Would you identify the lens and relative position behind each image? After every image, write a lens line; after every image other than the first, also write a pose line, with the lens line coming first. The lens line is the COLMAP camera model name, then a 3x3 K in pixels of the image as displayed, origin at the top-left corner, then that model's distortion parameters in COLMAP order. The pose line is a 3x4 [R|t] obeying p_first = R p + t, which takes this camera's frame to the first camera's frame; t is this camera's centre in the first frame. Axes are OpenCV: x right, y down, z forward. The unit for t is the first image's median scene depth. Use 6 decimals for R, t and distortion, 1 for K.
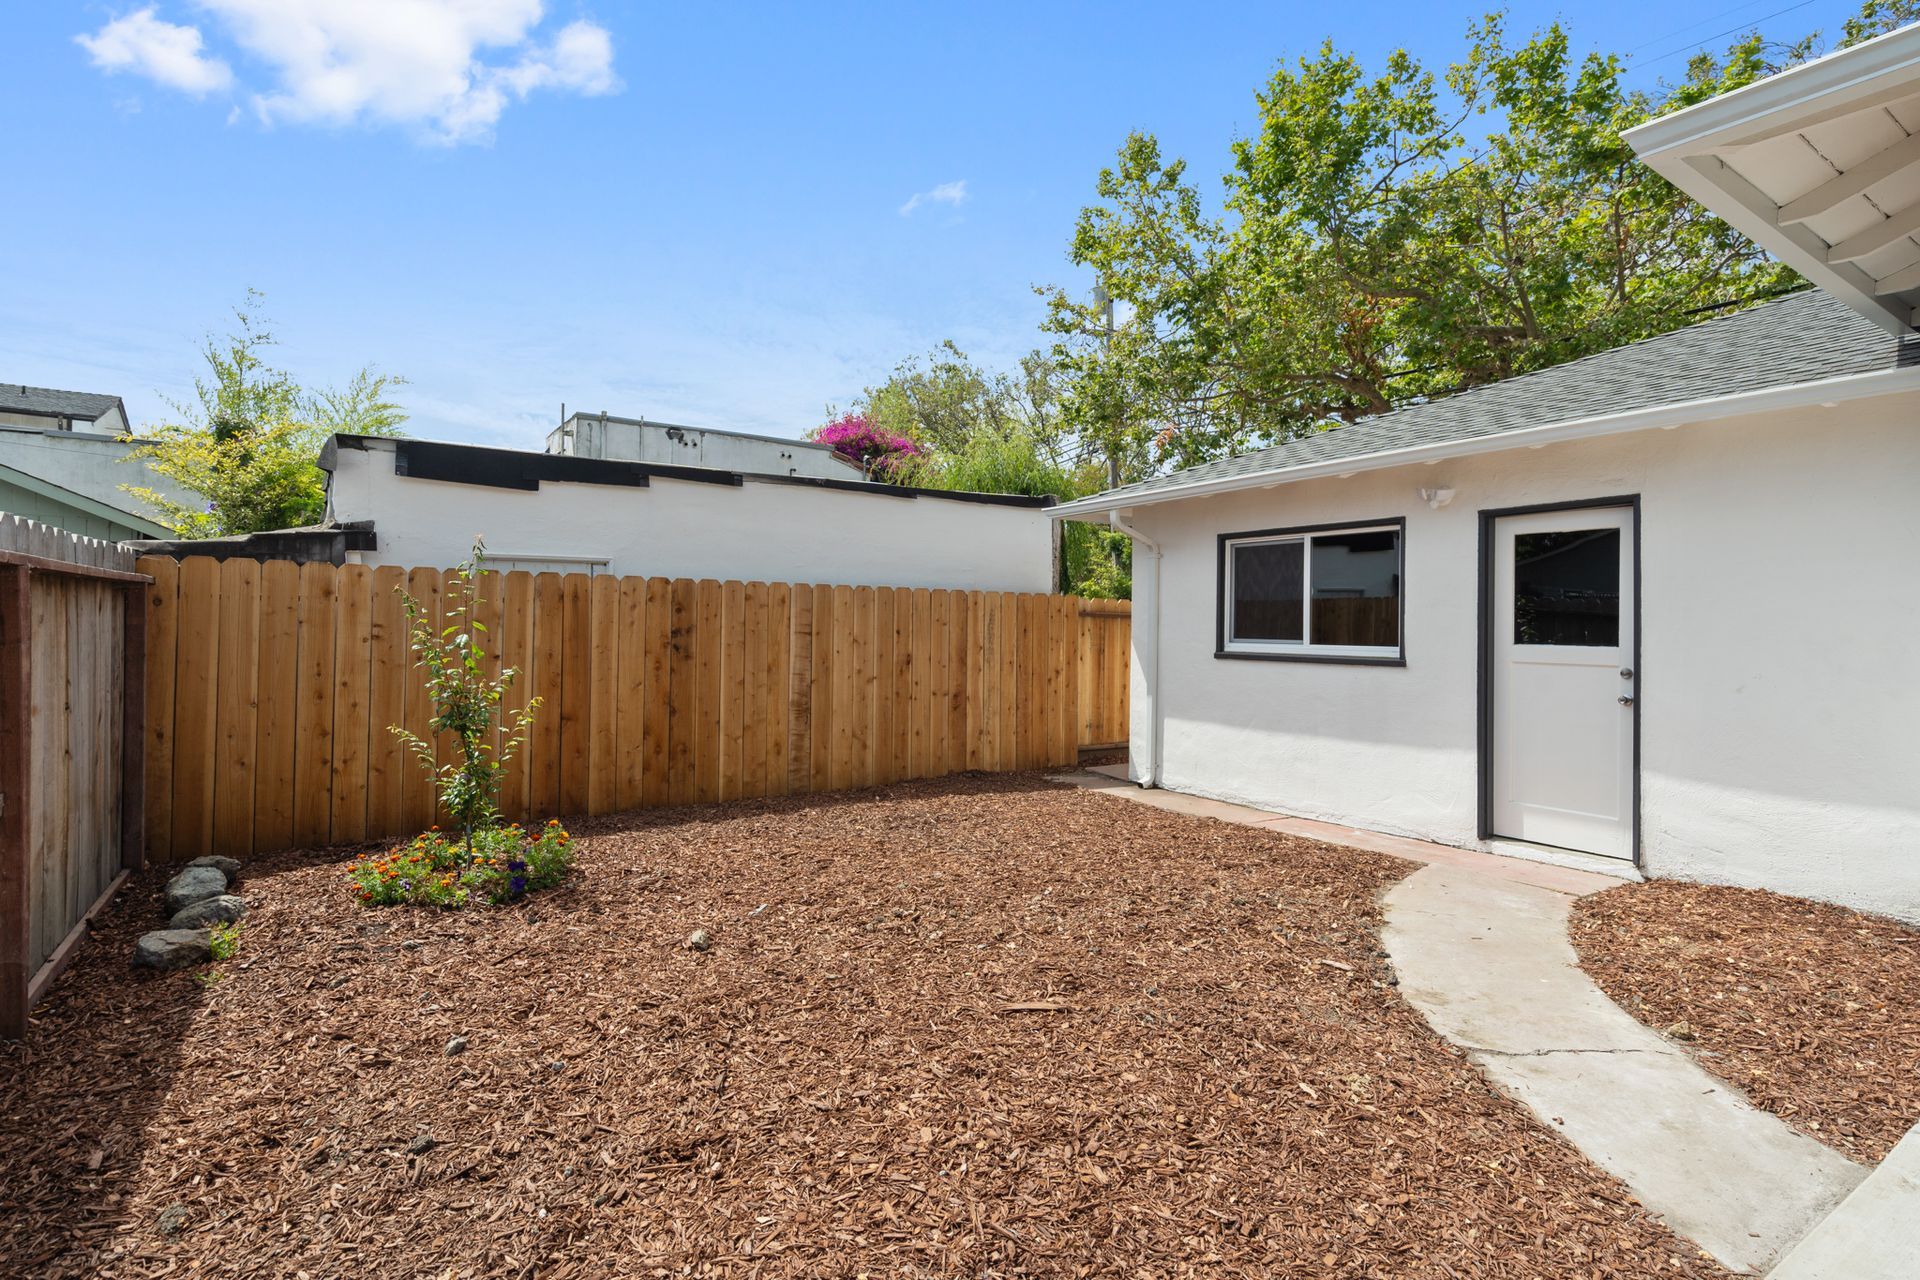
lens RADIAL K [[956.4, 0, 959.7], [0, 956.4, 614.4], [0, 0, 1]] dist [-0.000646, 0.000335]
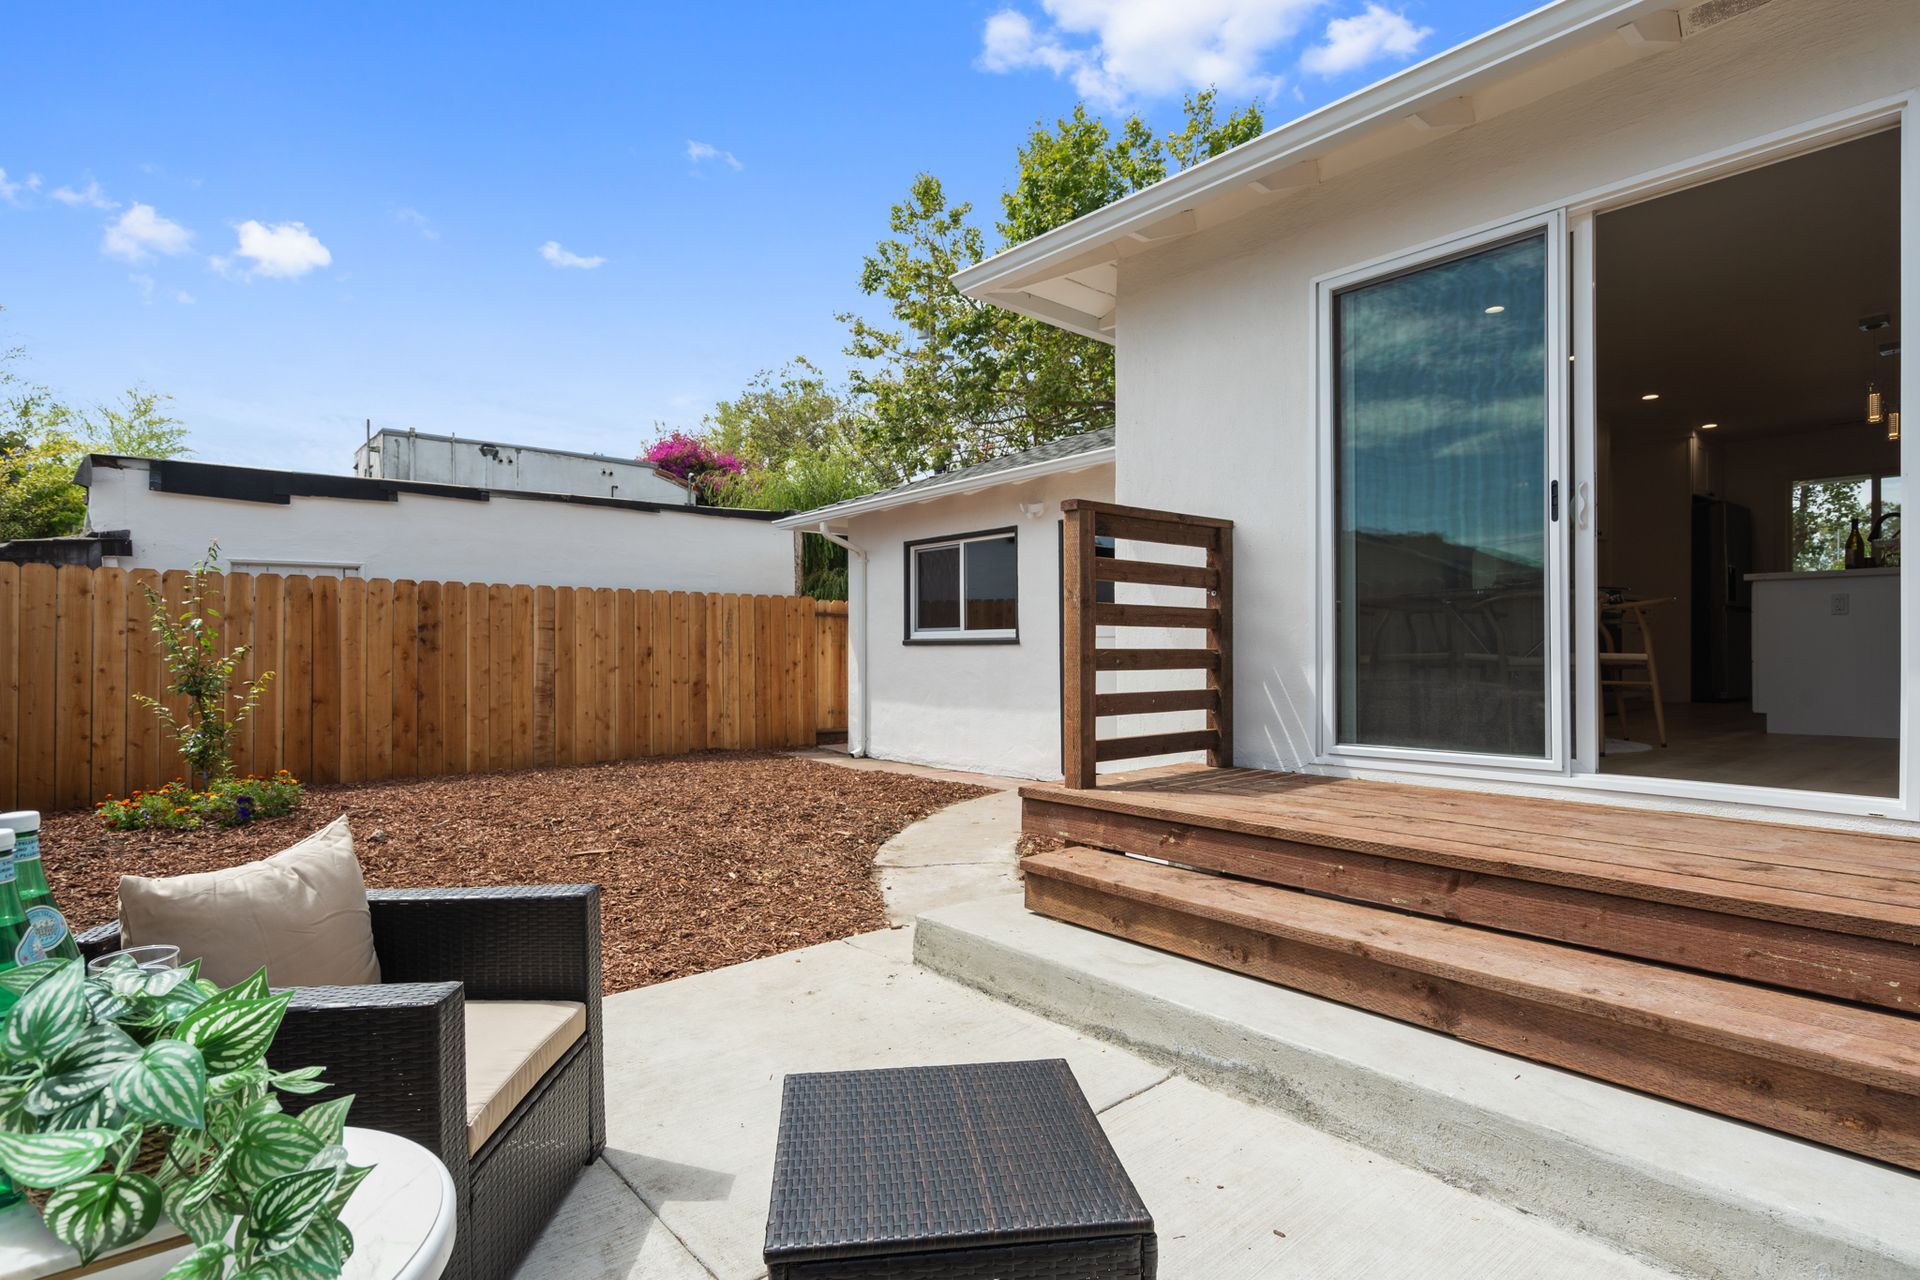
lens RADIAL K [[982.4, 0, 960.0], [0, 982.4, 640.0], [0, 0, 1]] dist [0.000127, 0.001187]
pose [[0.992930, -0.014797, 0.117777, 0.201901], [0.014326, 0.999886, 0.004846, 0.036406], [-0.117835, -0.003124, 0.993028, -0.247977]]
